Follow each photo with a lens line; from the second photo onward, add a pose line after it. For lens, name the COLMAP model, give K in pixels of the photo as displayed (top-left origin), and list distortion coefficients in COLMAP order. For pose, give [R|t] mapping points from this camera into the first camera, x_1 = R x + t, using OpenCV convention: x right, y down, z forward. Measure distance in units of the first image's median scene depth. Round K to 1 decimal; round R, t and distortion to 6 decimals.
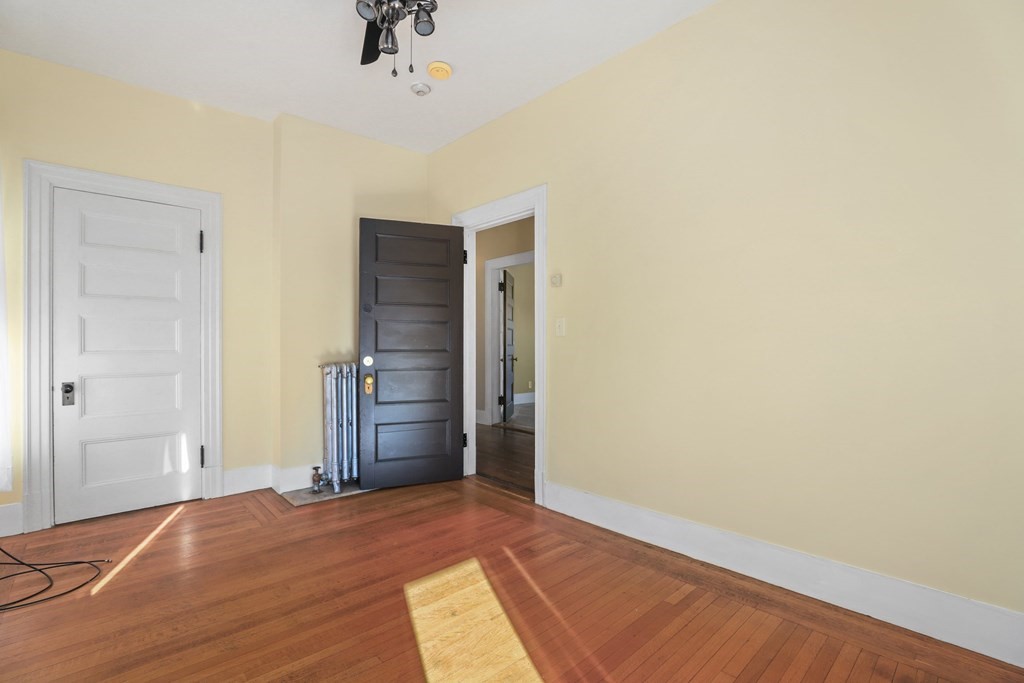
lens RADIAL K [[474.4, 0, 506.9], [0, 474.4, 348.2], [0, 0, 1]] dist [-0.023385, 0.000417]
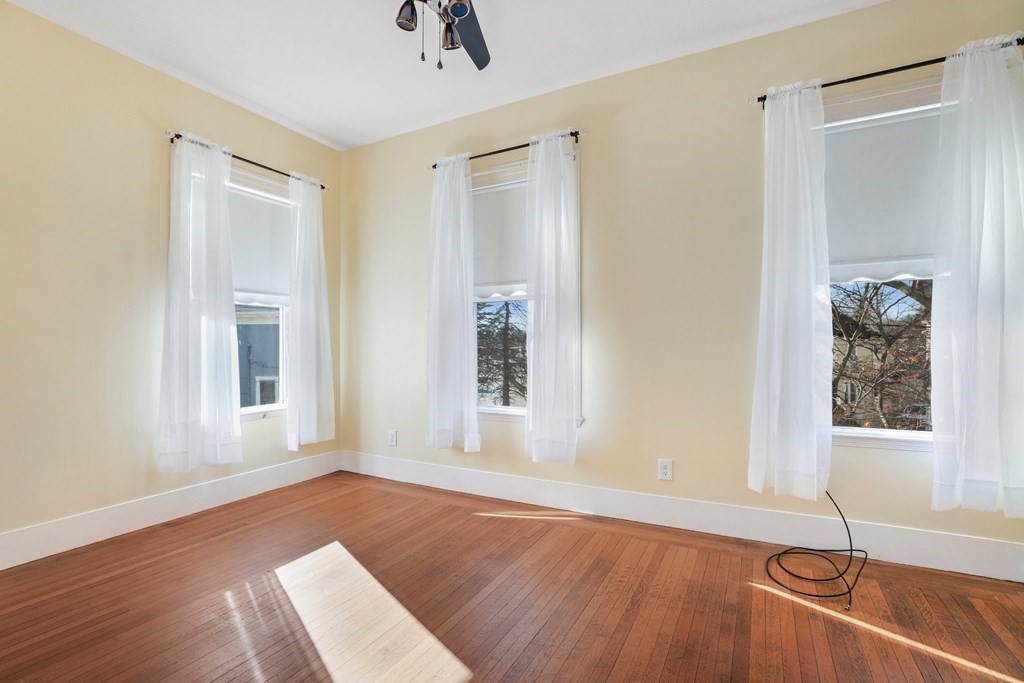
lens RADIAL K [[474.4, 0, 506.9], [0, 474.4, 348.2], [0, 0, 1]] dist [-0.023385, 0.000417]
pose [[-0.945602, 0.004780, -0.325292, -0.044175], [0.004002, 0.999987, 0.003060, 0.004274], [0.325302, 0.001592, -0.945609, 1.746308]]
